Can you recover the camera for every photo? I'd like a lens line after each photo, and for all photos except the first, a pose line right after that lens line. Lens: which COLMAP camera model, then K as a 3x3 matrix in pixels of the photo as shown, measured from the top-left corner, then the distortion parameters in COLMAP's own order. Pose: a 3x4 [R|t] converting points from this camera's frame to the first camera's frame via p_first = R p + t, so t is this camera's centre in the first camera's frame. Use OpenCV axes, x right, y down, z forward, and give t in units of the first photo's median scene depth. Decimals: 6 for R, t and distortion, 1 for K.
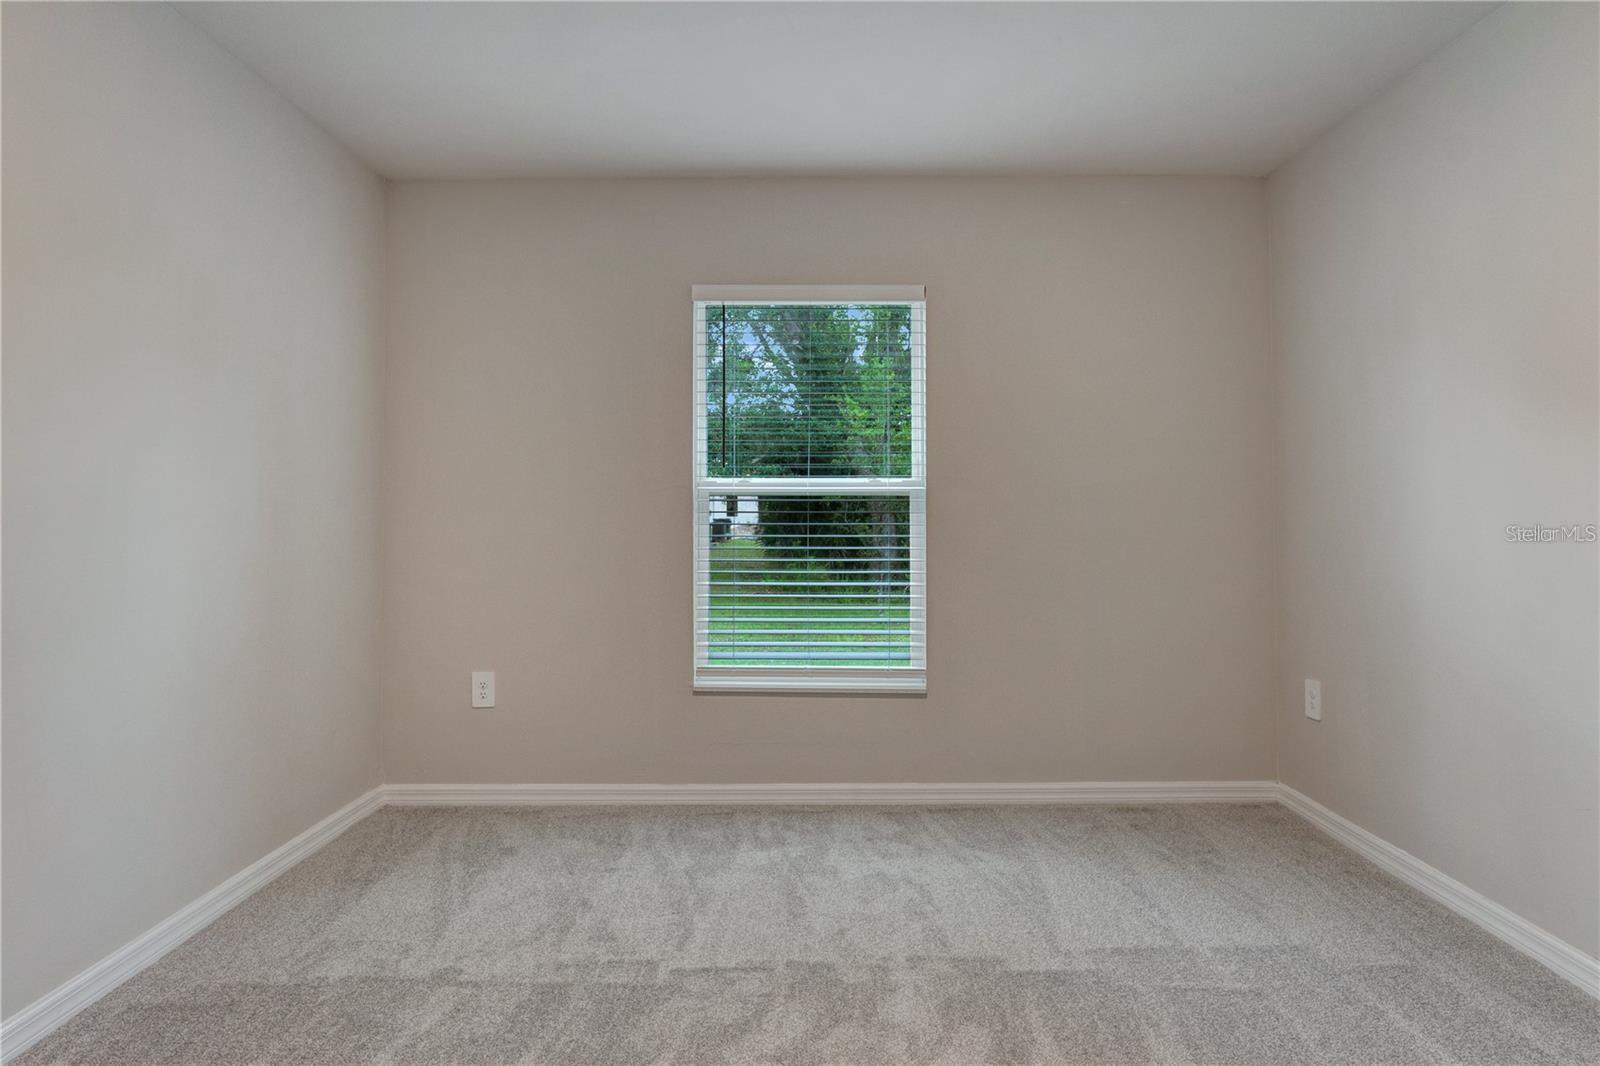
lens RADIAL K [[946.0, 0, 801.1], [0, 946.0, 492.1], [0, 0, 1]] dist [0.001677, -0.001782]
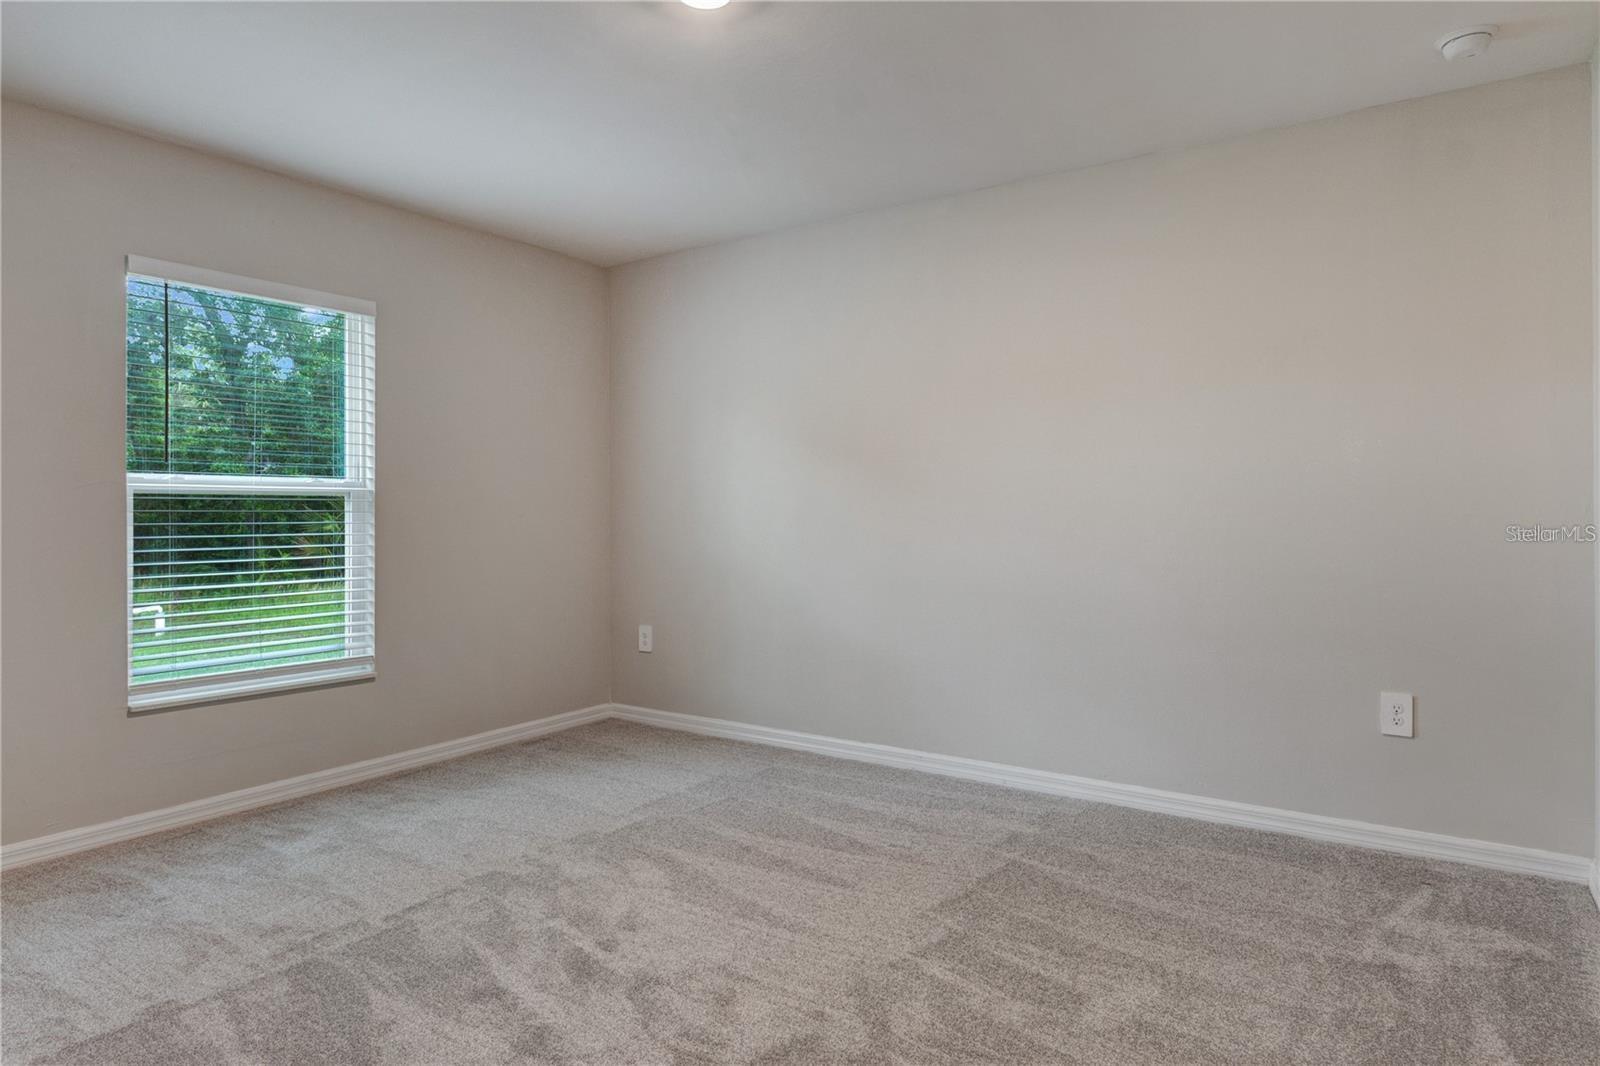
lens RADIAL K [[951.3, 0, 804.6], [0, 951.3, 504.4], [0, 0, 1]] dist [0.002118, -0.000382]
pose [[0.562040, 0.004372, 0.827098, -0.537597], [-0.016797, 0.999840, 0.006130, -0.001657], [-0.826939, -0.017338, 0.562024, -0.027660]]
